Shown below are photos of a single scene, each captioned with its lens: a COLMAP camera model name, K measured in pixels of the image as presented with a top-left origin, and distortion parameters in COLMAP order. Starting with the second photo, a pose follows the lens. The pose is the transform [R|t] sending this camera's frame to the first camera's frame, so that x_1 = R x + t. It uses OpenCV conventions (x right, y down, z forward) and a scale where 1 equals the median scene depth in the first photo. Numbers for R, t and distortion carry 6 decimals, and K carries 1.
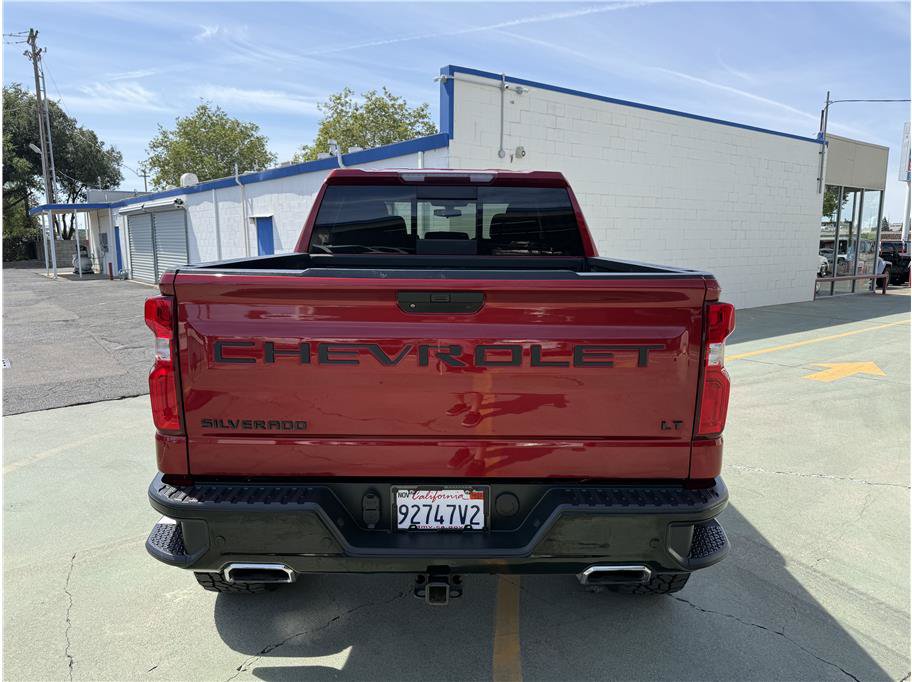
lens RADIAL K [[635.5, 0, 457.2], [0, 635.5, 343.4], [0, 0, 1]] dist [0.035175, -0.050215]
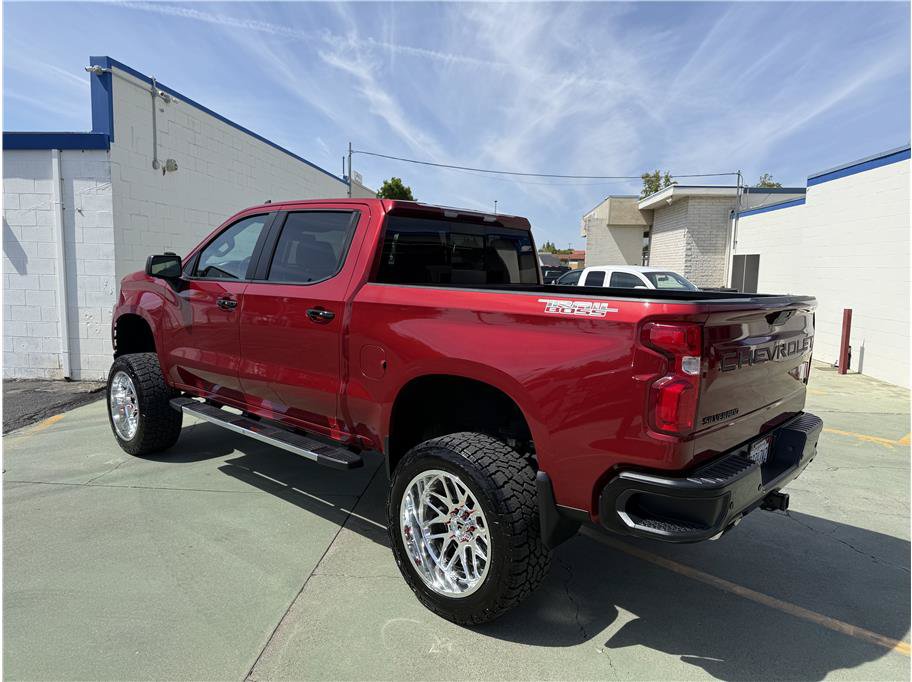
lens RADIAL K [[641.8, 0, 461.1], [0, 641.8, 339.5], [0, 0, 1]] dist [-0.008843, -0.009162]
pose [[0.673375, -0.066890, 0.736269, -0.313065], [0.095548, 0.995420, 0.003047, -0.015048], [-0.733101, 0.068297, 0.676682, 0.092471]]
